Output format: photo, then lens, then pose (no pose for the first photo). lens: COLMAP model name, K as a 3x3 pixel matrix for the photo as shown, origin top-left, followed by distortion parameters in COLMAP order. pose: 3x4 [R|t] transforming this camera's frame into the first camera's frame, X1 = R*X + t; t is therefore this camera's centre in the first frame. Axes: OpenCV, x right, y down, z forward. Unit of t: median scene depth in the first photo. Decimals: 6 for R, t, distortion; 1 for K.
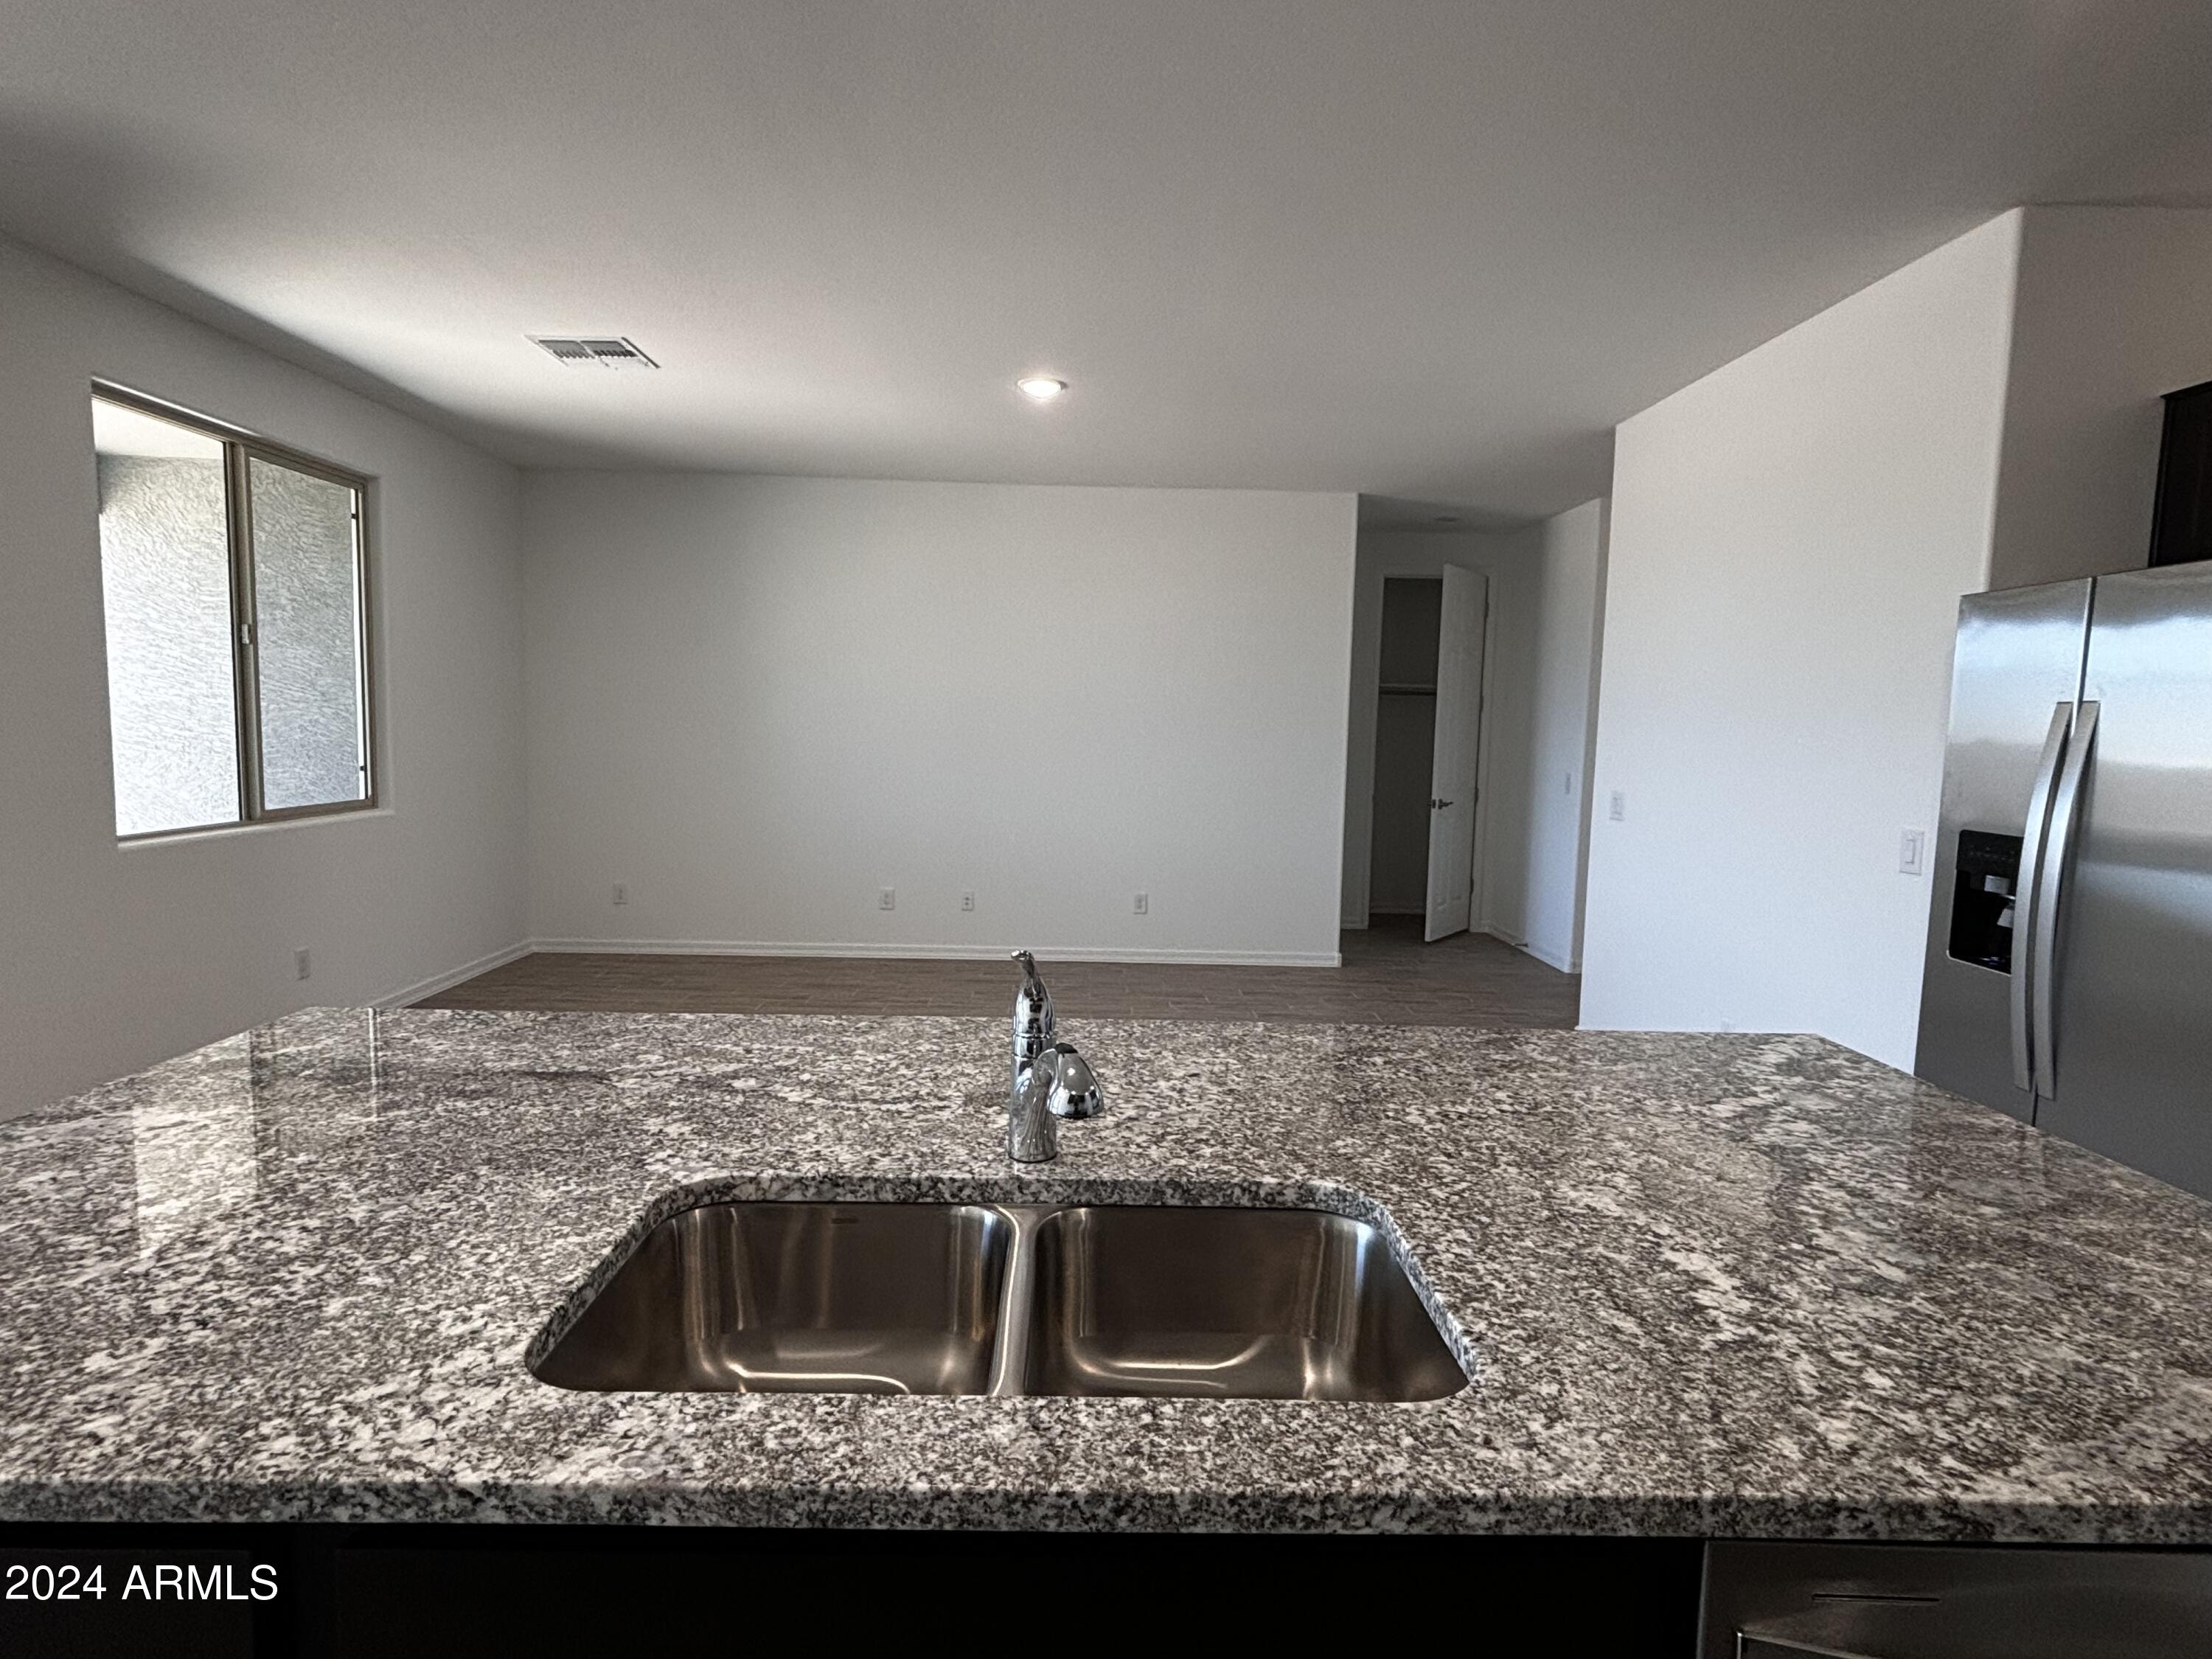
lens RADIAL K [[1134.0, 0, 1113.2], [0, 1134.0, 813.8], [0, 0, 1]] dist [0.009922, -0.001855]
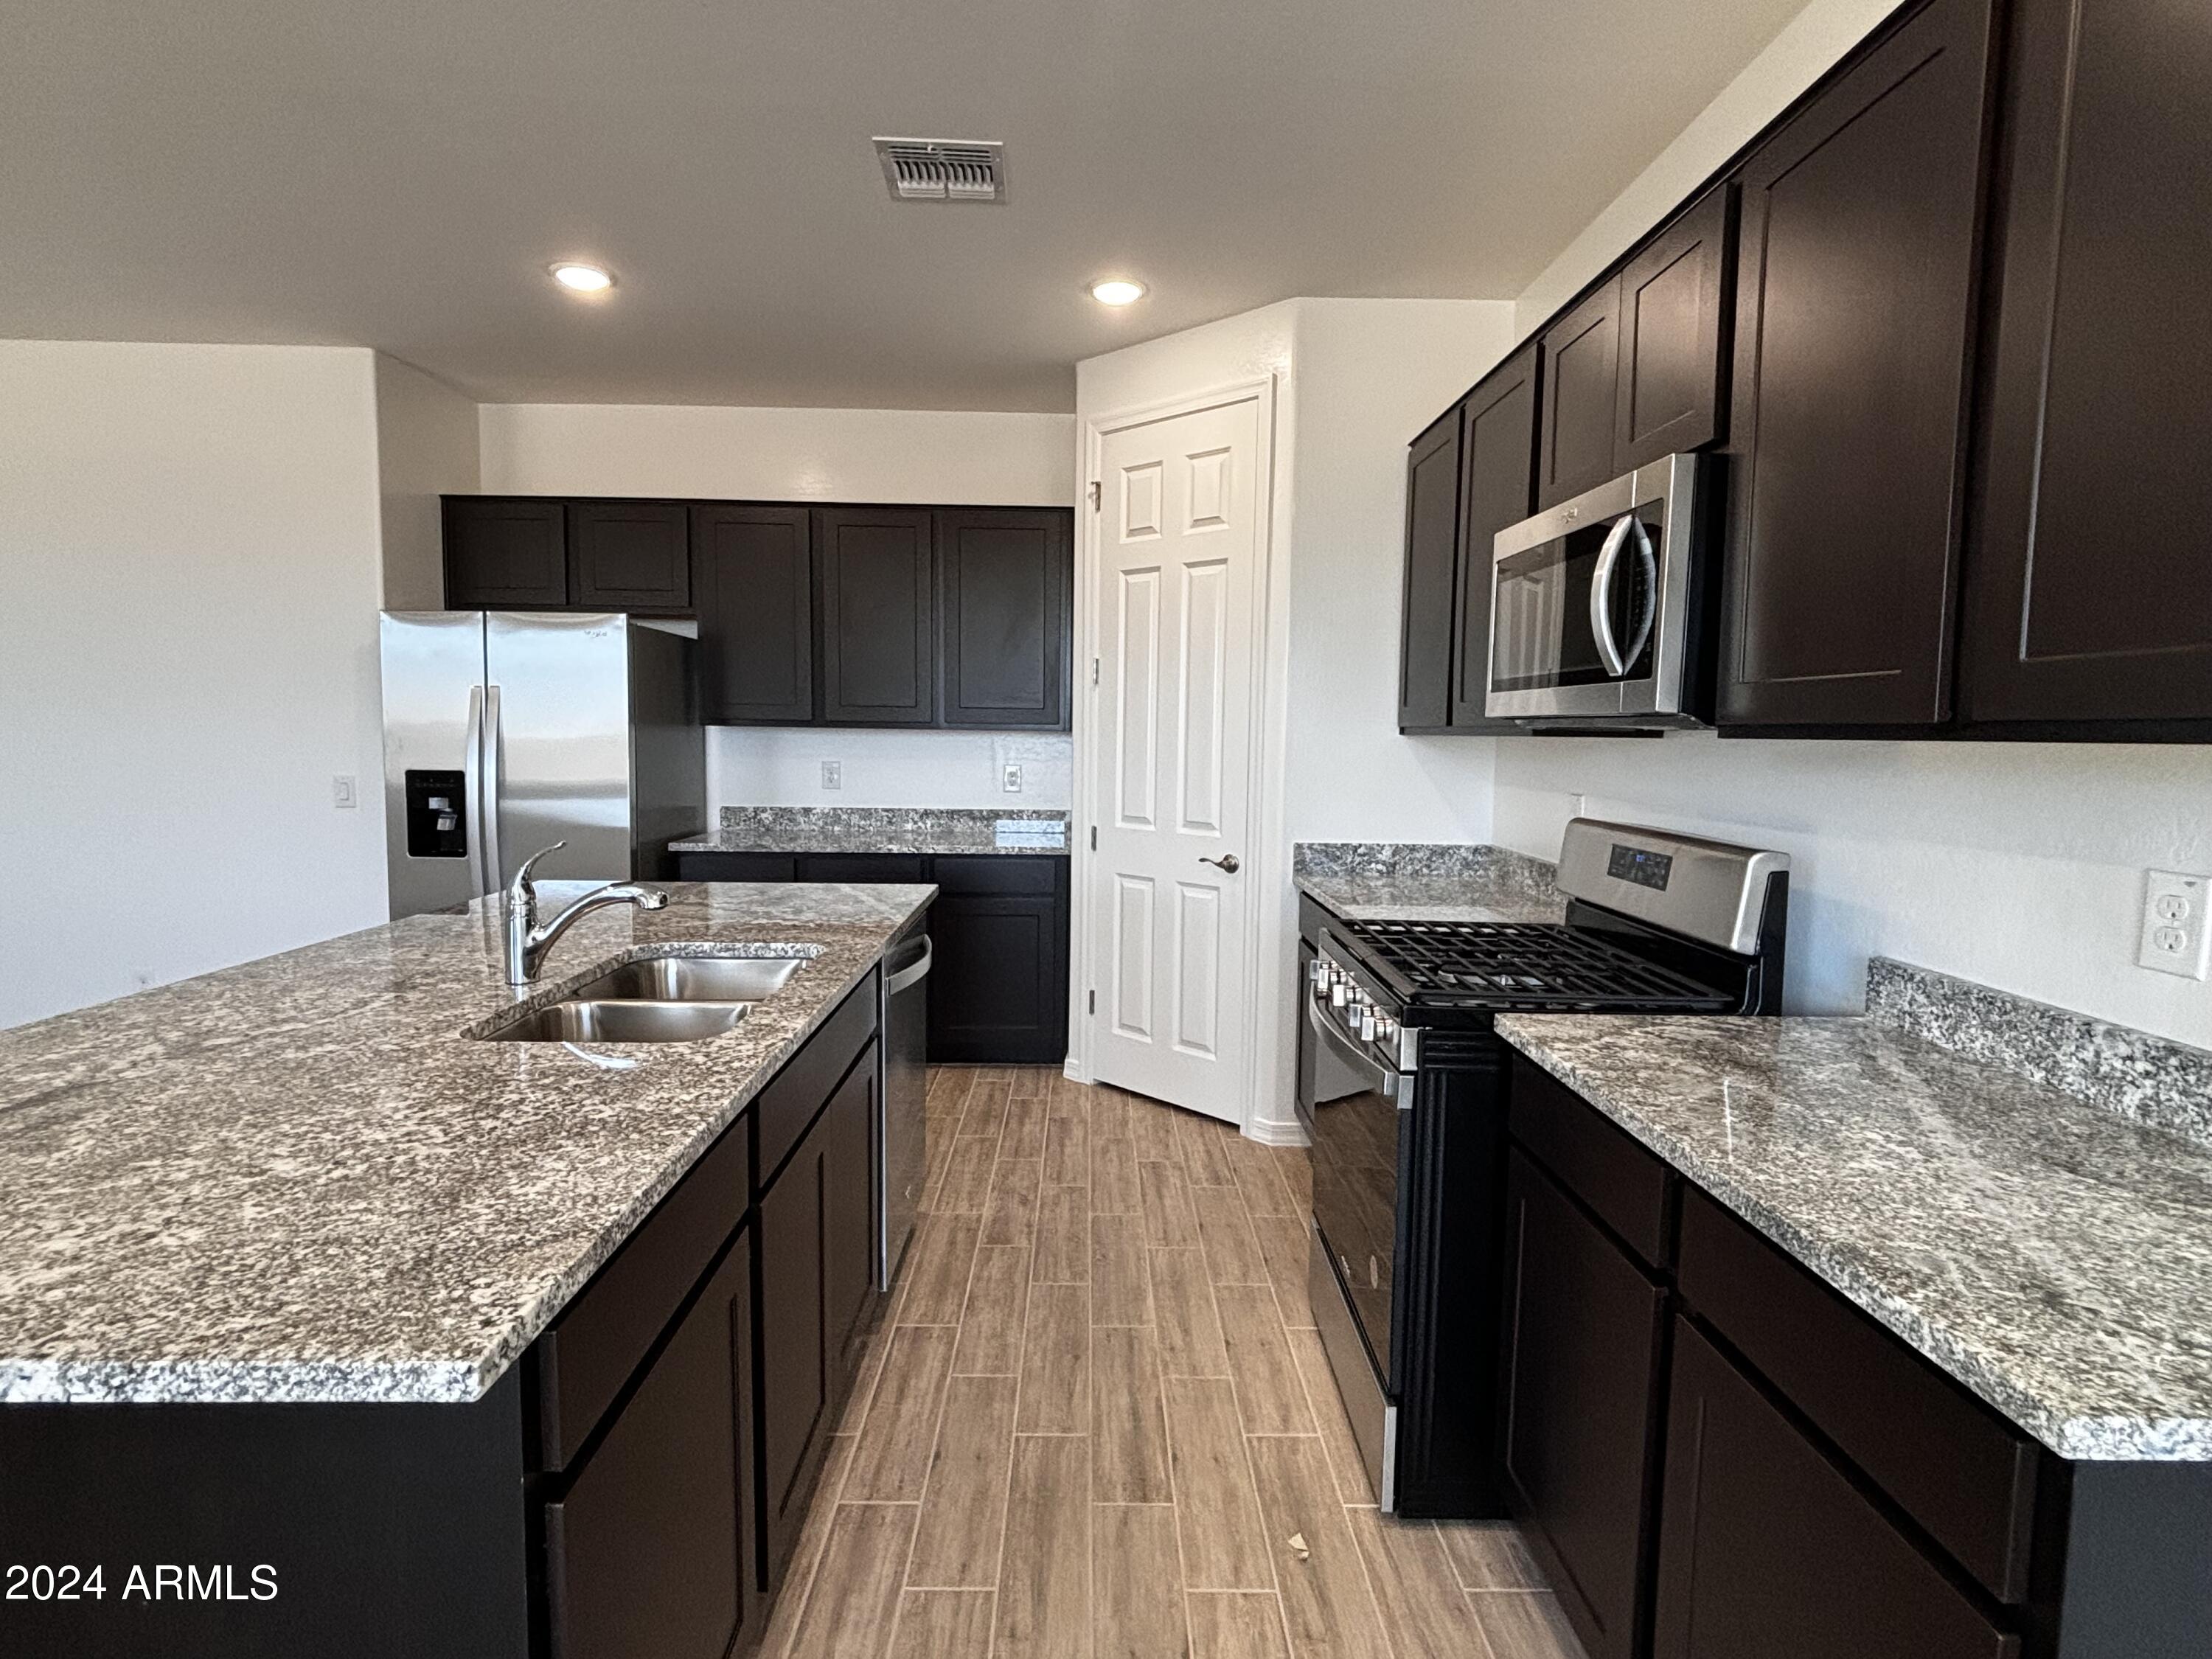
lens RADIAL K [[1134.0, 0, 1108.3], [0, 1134.0, 832.0], [0, 0, 1]] dist [0.009922, -0.001855]
pose [[-0.007570, -0.115189, 0.993315, -1.975636], [0.075553, 0.990438, 0.115431, -0.020744], [-0.997113, 0.075922, 0.001206, 0.241851]]
